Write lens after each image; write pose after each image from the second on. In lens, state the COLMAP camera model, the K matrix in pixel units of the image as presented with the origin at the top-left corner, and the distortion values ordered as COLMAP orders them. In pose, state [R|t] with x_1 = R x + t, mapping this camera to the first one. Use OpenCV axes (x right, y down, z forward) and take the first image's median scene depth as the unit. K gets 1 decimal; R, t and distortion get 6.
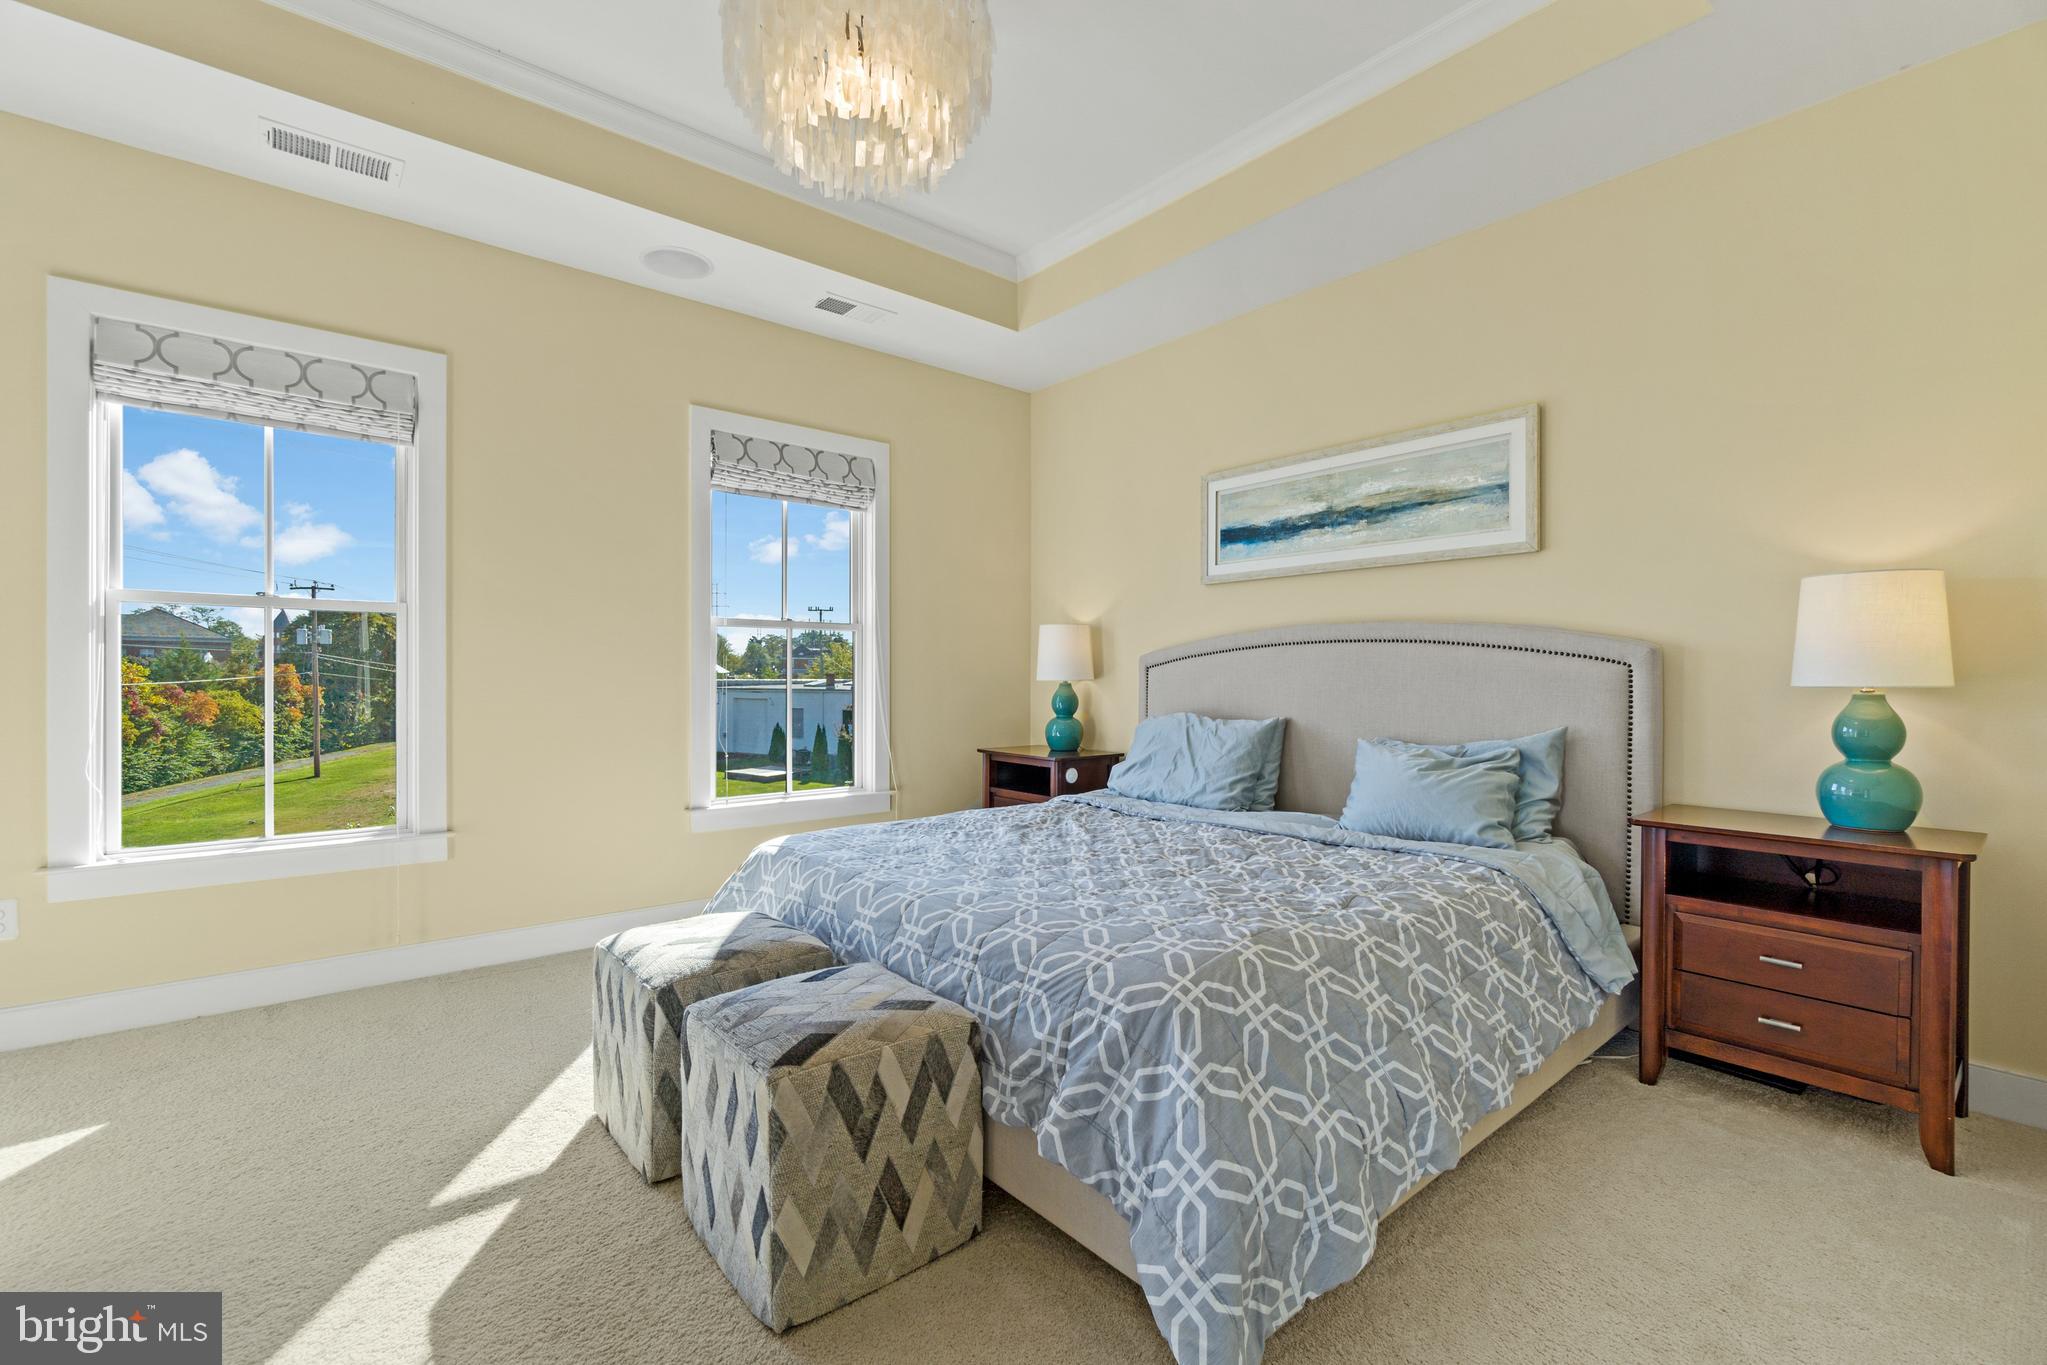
lens RADIAL K [[882.1, 0, 1010.8], [0, 882.1, 680.3], [0, 0, 1]] dist [-0.005880, 0.000037]
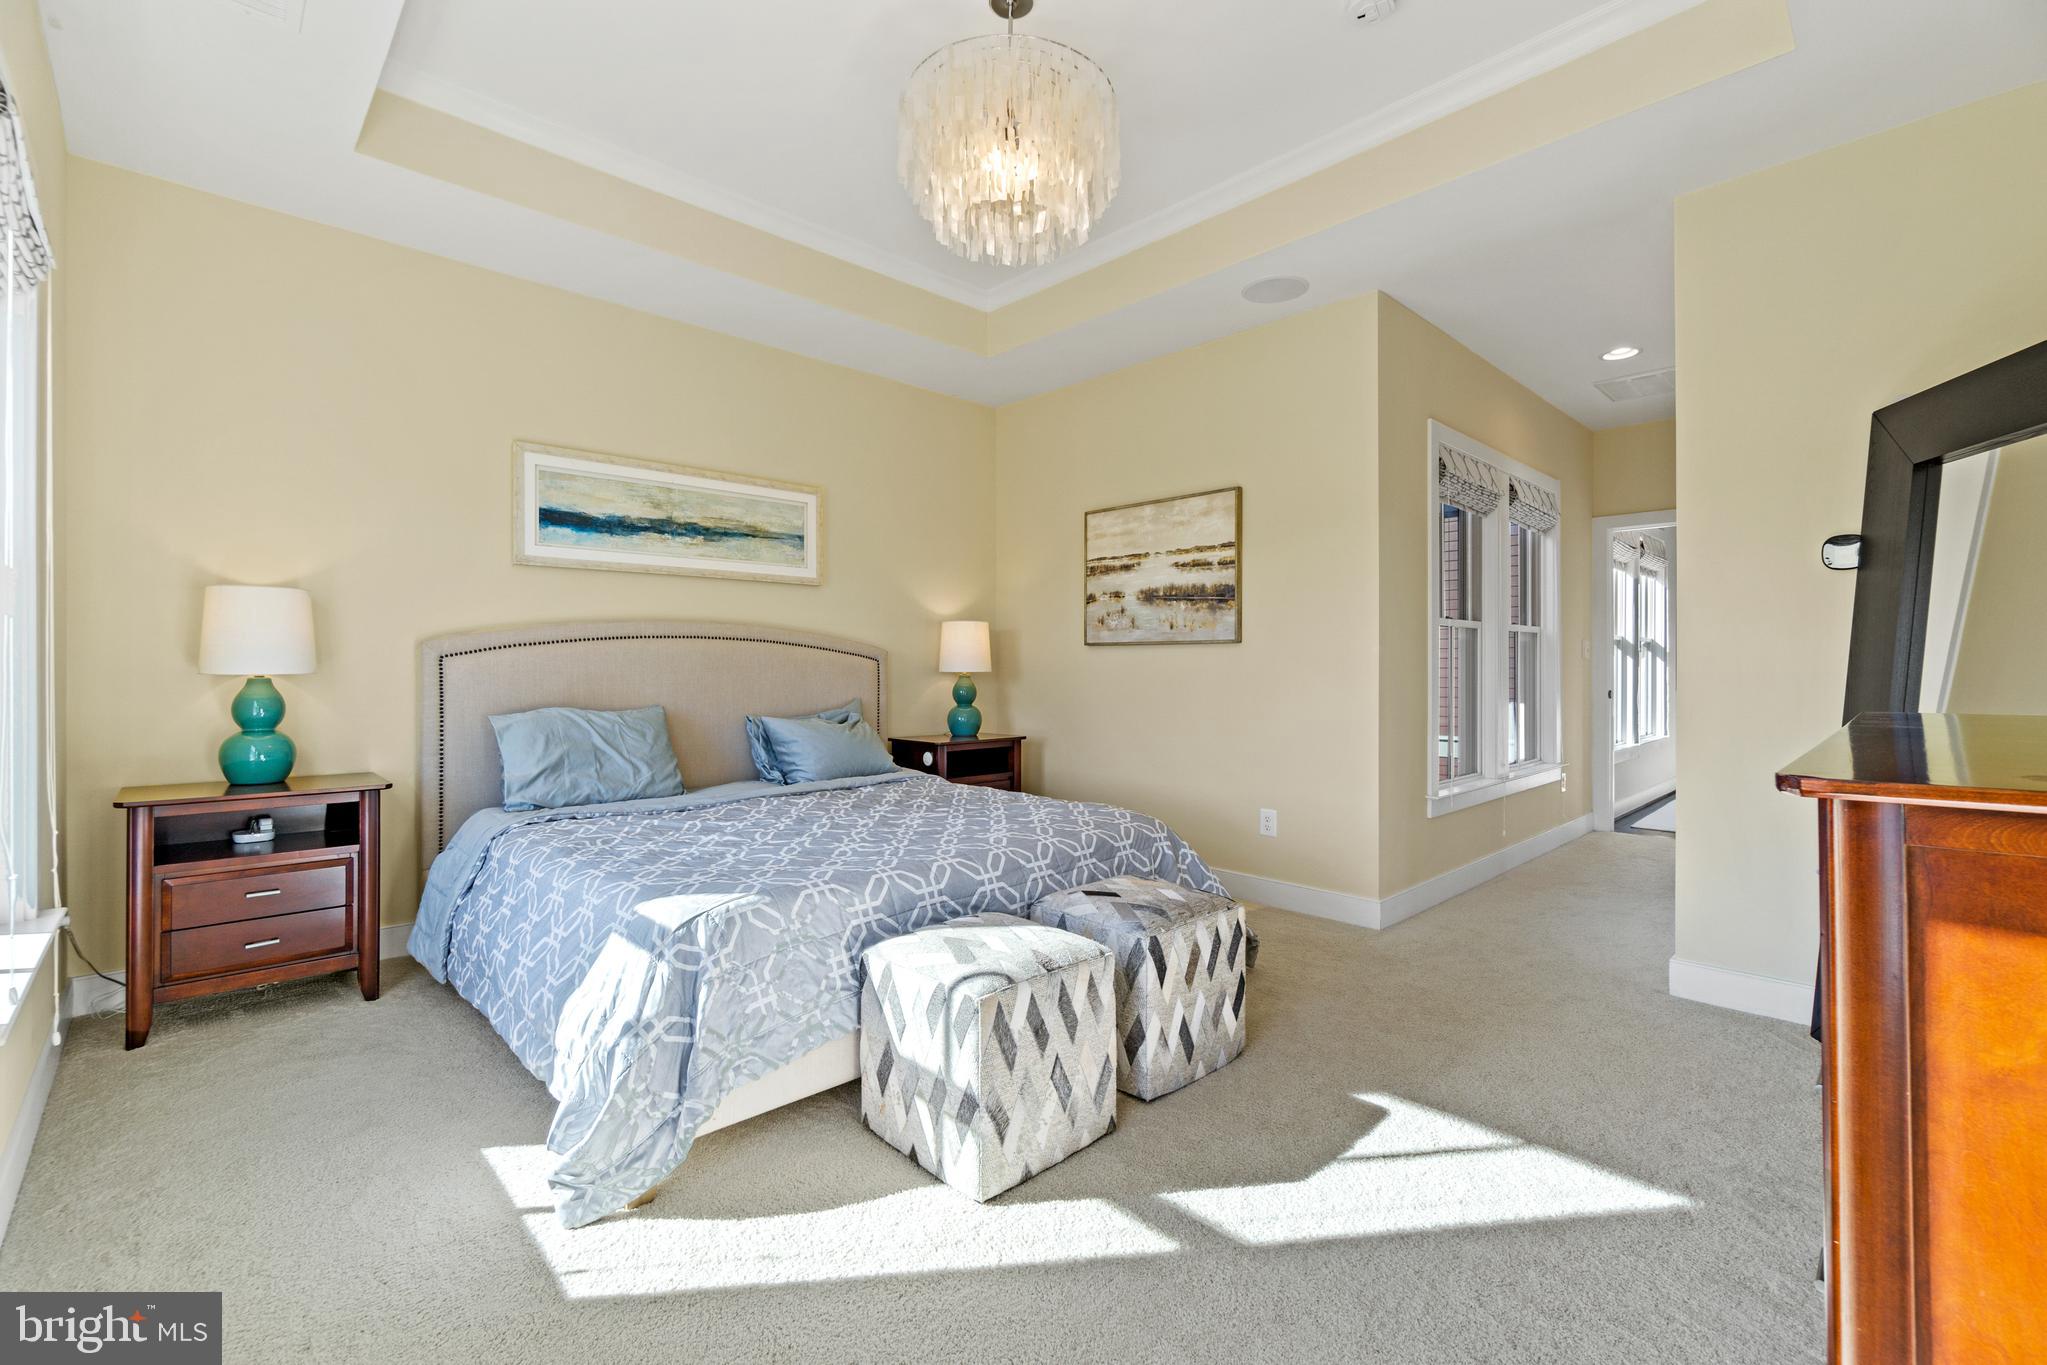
lens RADIAL K [[882.1, 0, 1012.2], [0, 882.1, 668.0], [0, 0, 1]] dist [-0.005880, 0.000037]
pose [[-0.058507, -0.006532, 0.998266, -0.826319], [0.001237, 0.999977, 0.006615, -0.010207], [-0.998286, 0.001622, -0.058497, 0.652338]]
